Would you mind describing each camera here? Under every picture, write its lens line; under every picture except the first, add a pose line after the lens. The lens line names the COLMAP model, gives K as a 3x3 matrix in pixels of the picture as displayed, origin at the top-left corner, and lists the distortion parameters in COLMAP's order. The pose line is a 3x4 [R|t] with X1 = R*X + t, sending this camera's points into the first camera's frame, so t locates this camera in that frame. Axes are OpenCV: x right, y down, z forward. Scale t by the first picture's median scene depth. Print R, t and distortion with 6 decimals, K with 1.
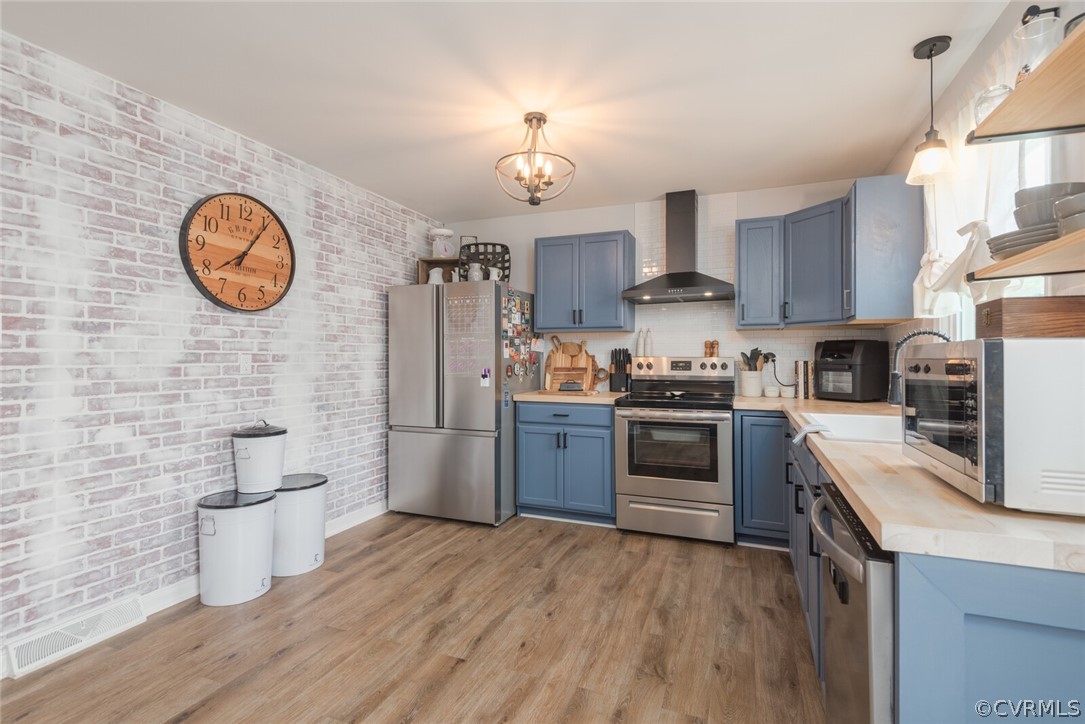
lens RADIAL K [[516.0, 0, 540.6], [0, 516.0, 352.0], [0, 0, 1]] dist [0.035352, -0.021967]
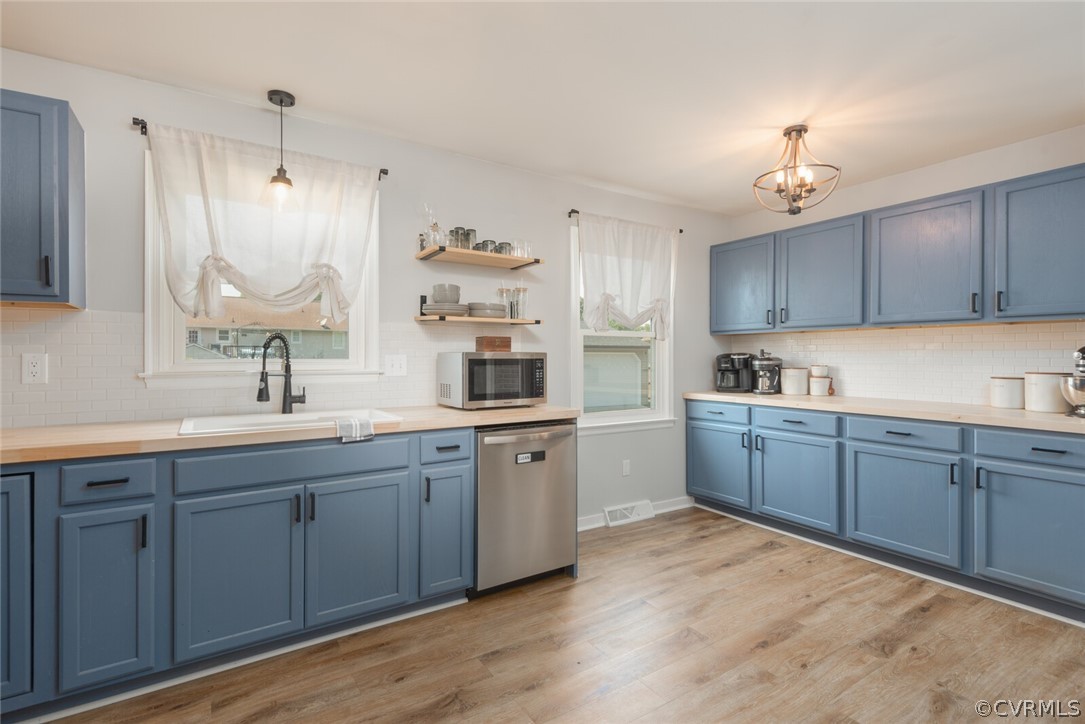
lens RADIAL K [[493.5, 0, 538.7], [0, 493.5, 358.4], [0, 0, 1]] dist [0.032615, -0.018314]
pose [[-0.814551, -0.005081, 0.580070, -0.295956], [-0.009192, 0.999949, -0.004149, 0.008032], [-0.580019, -0.008711, -0.814556, 1.181638]]
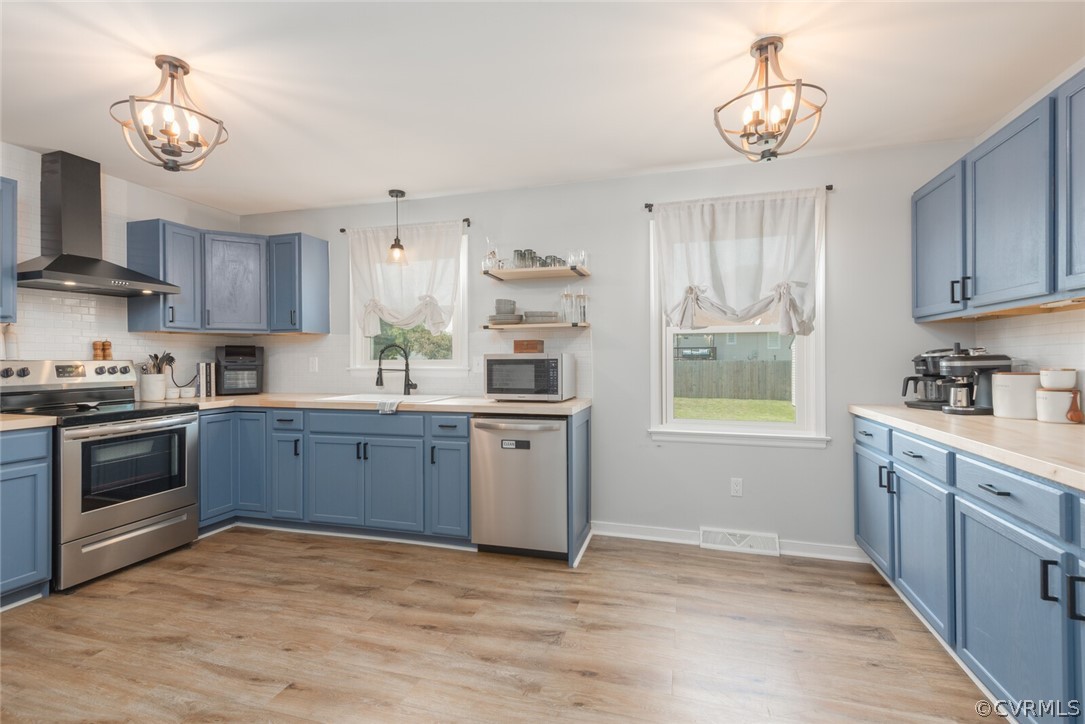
lens RADIAL K [[499.5, 0, 554.8], [0, 499.5, 359.4], [0, 0, 1]] dist [0.033746, -0.019351]
pose [[-0.116001, -0.003158, 0.993244, -0.828033], [-0.006198, 0.999978, 0.002456, 0.002485], [-0.993230, -0.005871, -0.116018, 0.480169]]
